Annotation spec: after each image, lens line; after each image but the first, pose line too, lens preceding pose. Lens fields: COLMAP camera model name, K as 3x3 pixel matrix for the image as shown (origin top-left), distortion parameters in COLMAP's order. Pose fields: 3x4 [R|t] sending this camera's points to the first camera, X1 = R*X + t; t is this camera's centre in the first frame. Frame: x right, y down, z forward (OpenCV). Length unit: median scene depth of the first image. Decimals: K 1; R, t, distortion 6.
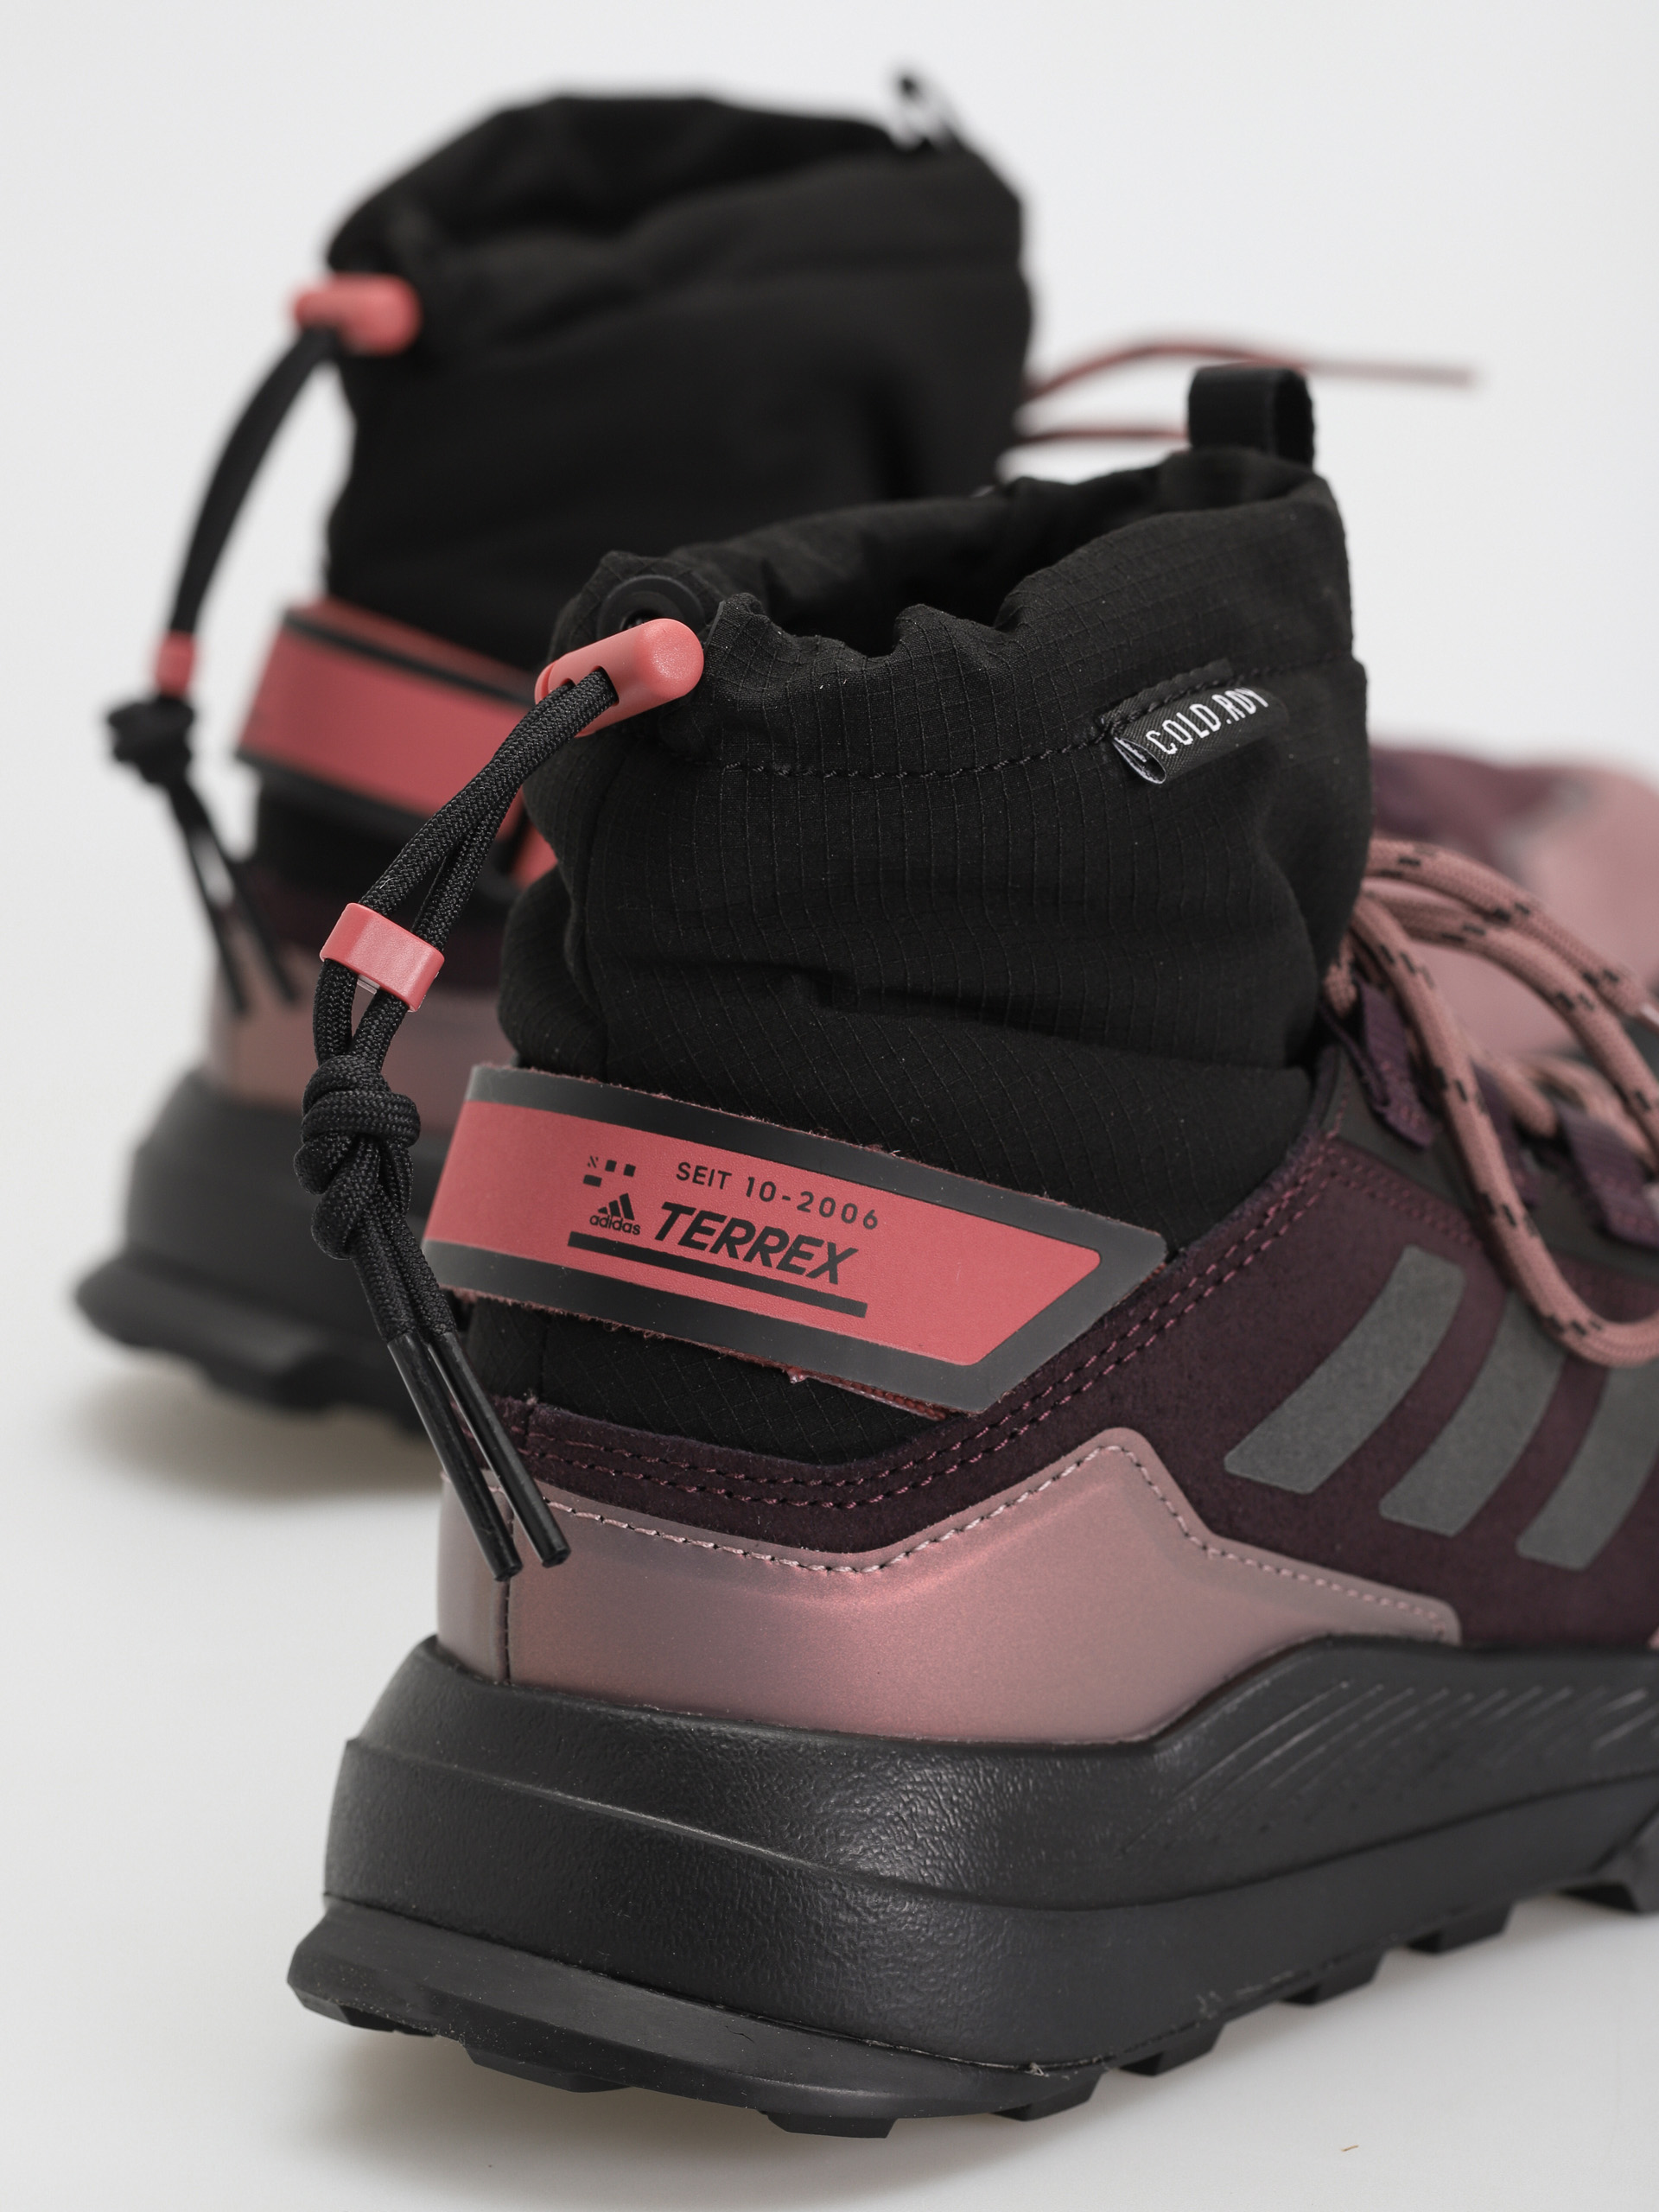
lens RADIAL K [[6776.6, 0, 829.5], [0, 6776.6, 1106.0], [0, 0, 1]] dist [0.038929, 0.871408]
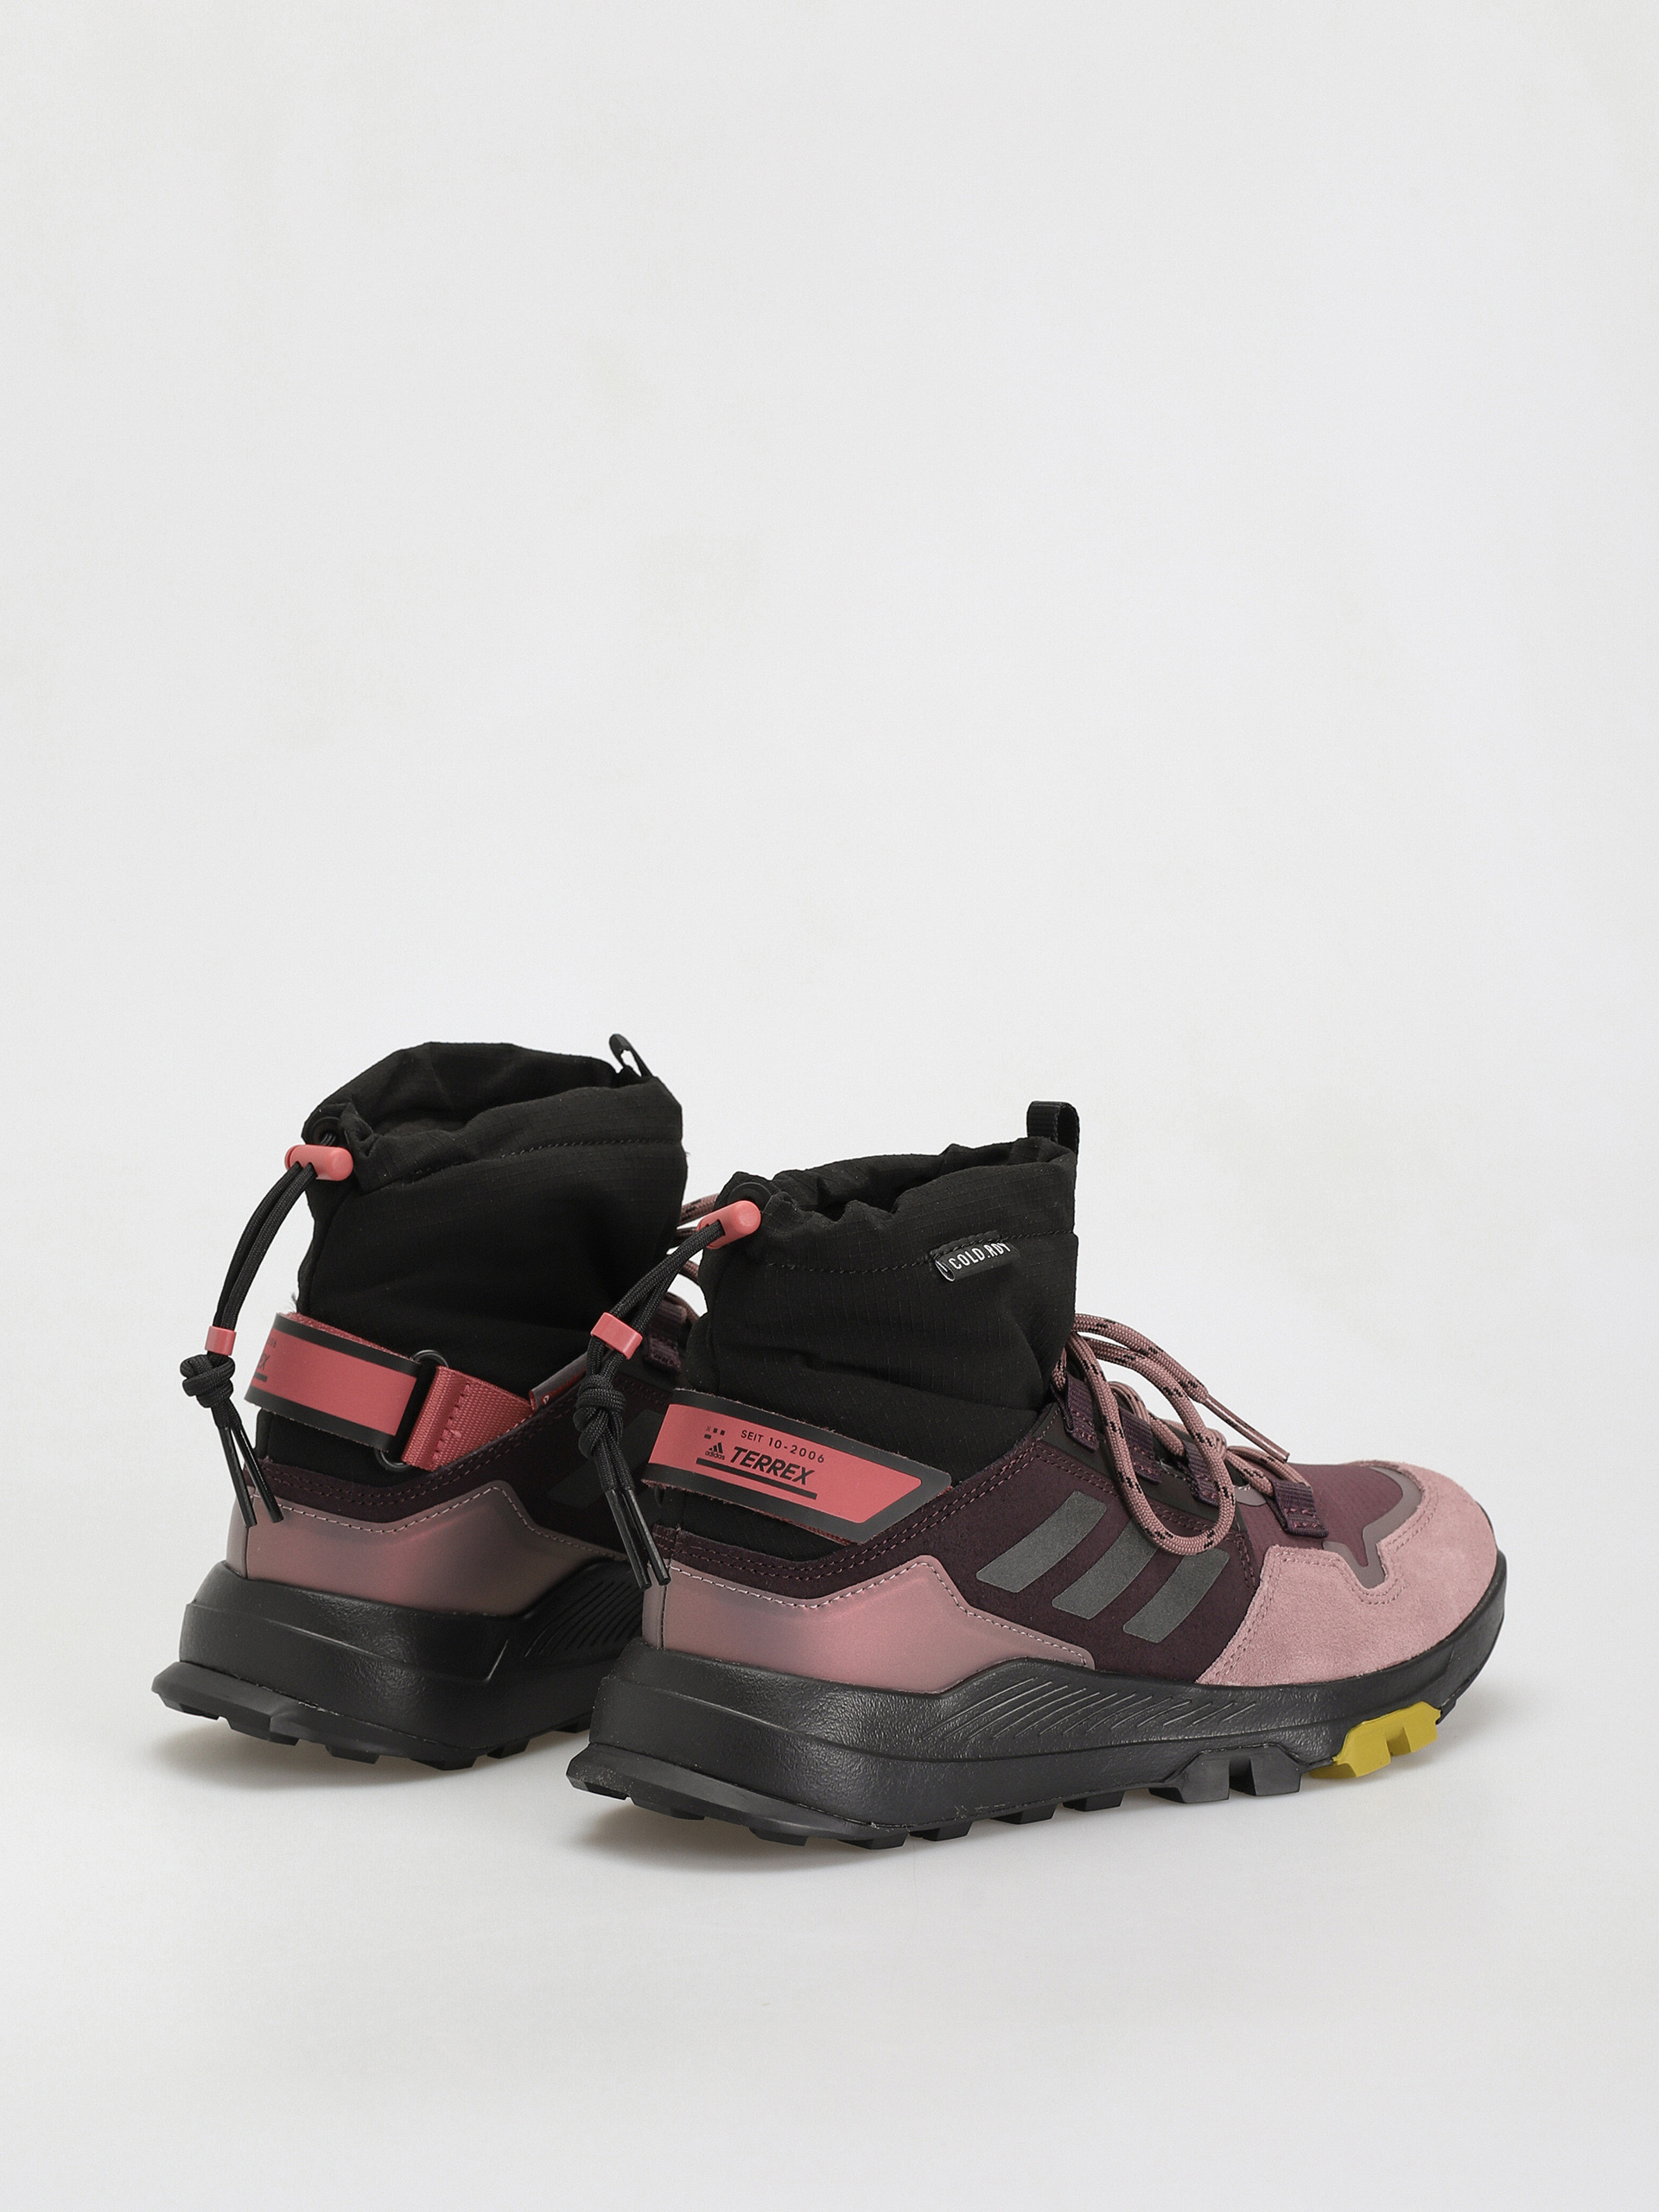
lens RADIAL K [[9062.5, 0, 829.5], [0, 9062.5, 1106.0], [0, 0, 1]] dist [0.051151, -1.331622]
pose [[0.985785, 0.045046, -0.161859, 0.511482], [-0.057766, 0.995527, -0.074759, 0.129556], [0.157768, 0.083046, 0.983978, -2.107142]]
